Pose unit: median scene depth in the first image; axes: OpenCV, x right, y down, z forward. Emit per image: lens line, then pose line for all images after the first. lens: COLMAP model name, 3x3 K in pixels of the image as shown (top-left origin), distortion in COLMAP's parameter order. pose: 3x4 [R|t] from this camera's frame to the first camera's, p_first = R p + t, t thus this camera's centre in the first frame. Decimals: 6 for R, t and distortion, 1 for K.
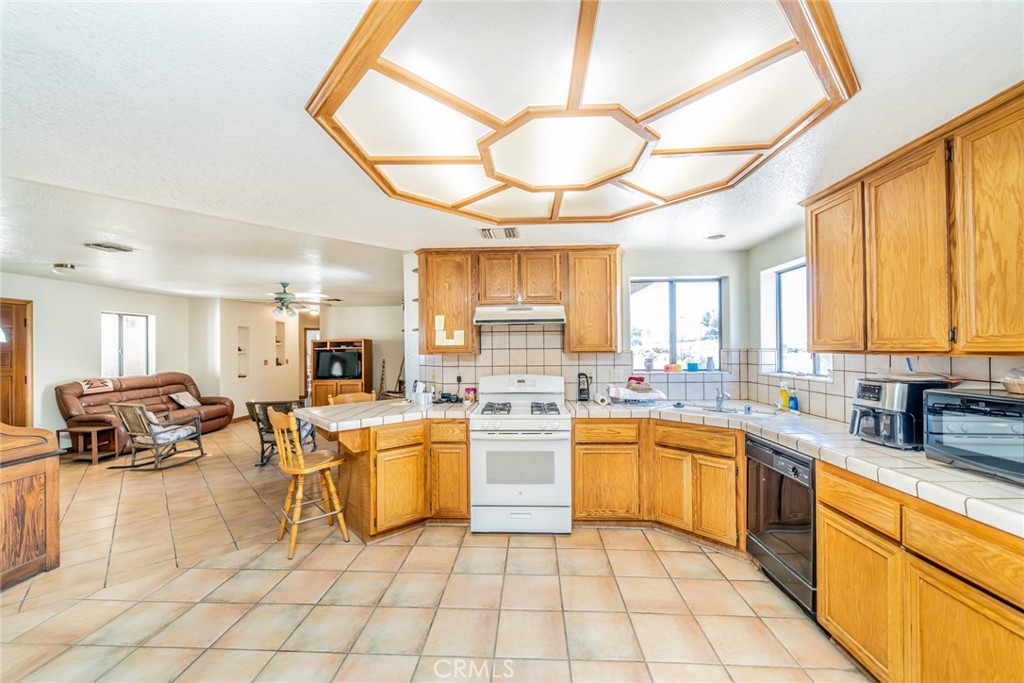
lens RADIAL K [[403.4, 0, 512.7], [0, 403.4, 346.9], [0, 0, 1]] dist [-0.000868, 0.000285]
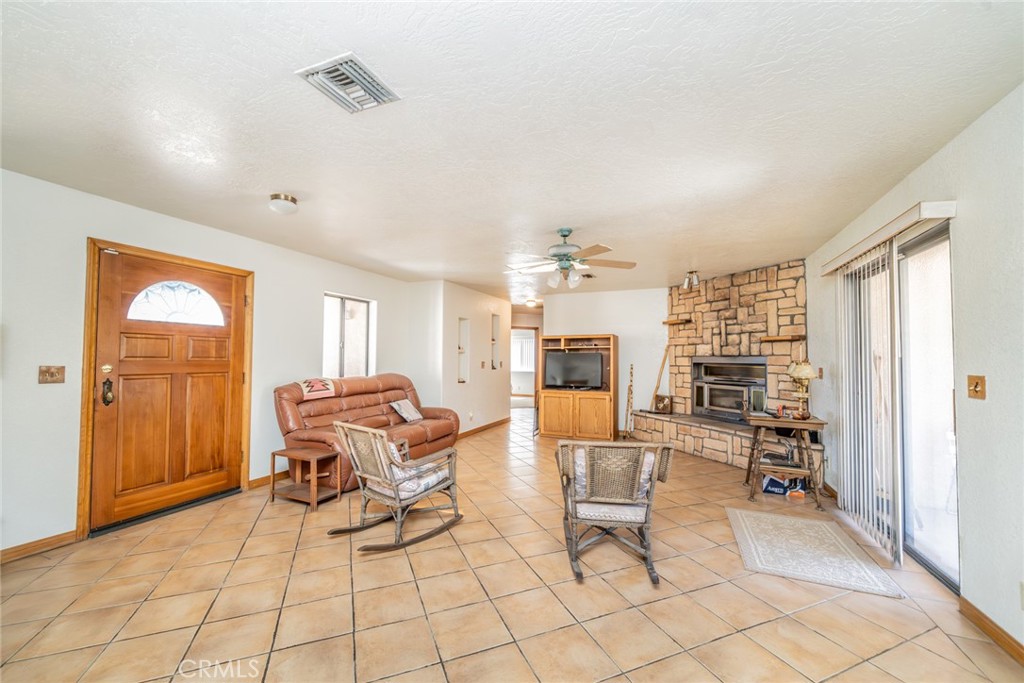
lens RADIAL K [[403.4, 0, 512.7], [0, 403.4, 346.9], [0, 0, 1]] dist [-0.000868, 0.000285]
pose [[0.940522, 0.006167, -0.339677, -0.450554], [-0.014532, 0.999650, -0.022087, 0.030922], [0.339422, 0.025710, 0.940283, 0.429882]]
